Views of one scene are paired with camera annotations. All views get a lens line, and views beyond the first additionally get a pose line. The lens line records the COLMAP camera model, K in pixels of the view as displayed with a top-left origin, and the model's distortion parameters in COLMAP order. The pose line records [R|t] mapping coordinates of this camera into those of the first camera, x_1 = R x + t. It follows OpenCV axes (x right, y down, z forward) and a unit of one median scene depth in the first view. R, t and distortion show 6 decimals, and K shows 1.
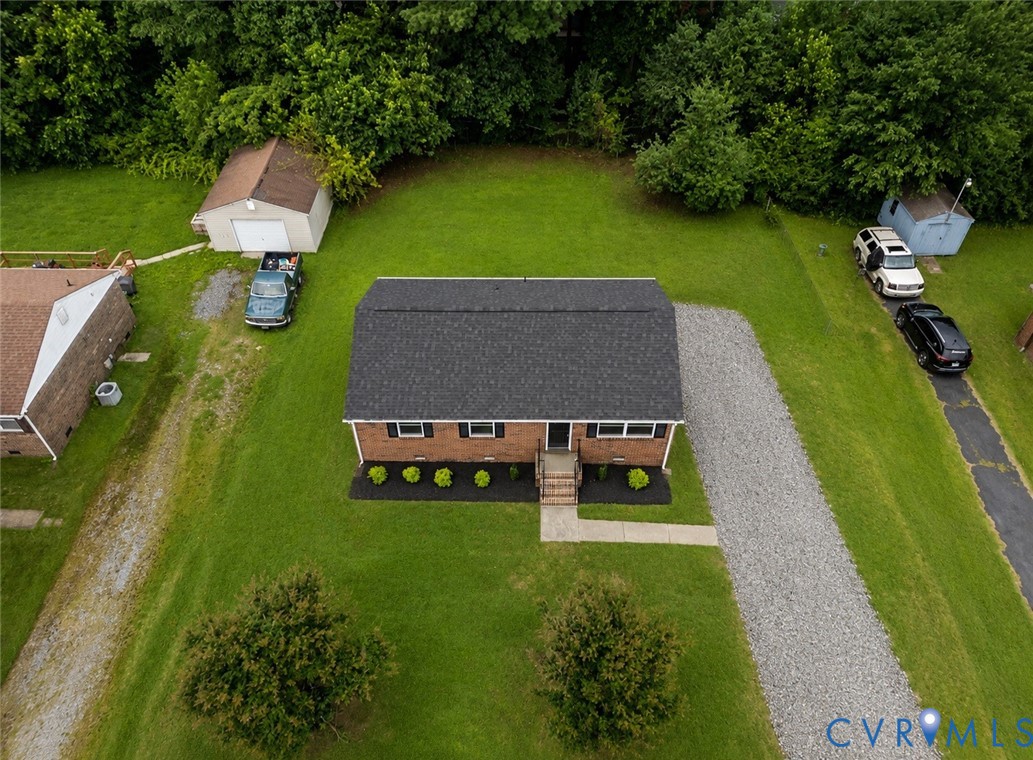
lens RADIAL K [[729.2, 0, 510.1], [0, 729.2, 367.0], [0, 0, 1]] dist [0.045088, -0.028344]
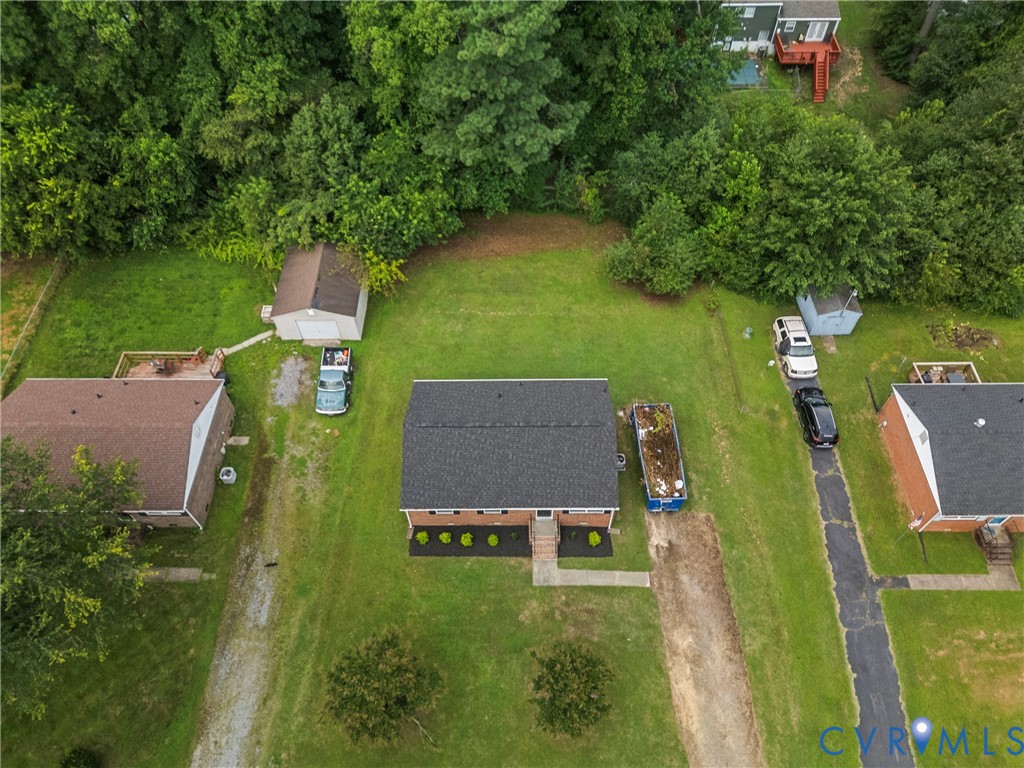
lens RADIAL K [[713.9, 0, 512.7], [0, 713.9, 385.3], [0, 0, 1]] dist [0.063313, -0.056441]
pose [[0.999915, -0.010432, 0.007795, -0.005495], [0.008869, 0.983810, 0.178994, -0.358459], [-0.009536, -0.178910, 0.983819, -0.321966]]
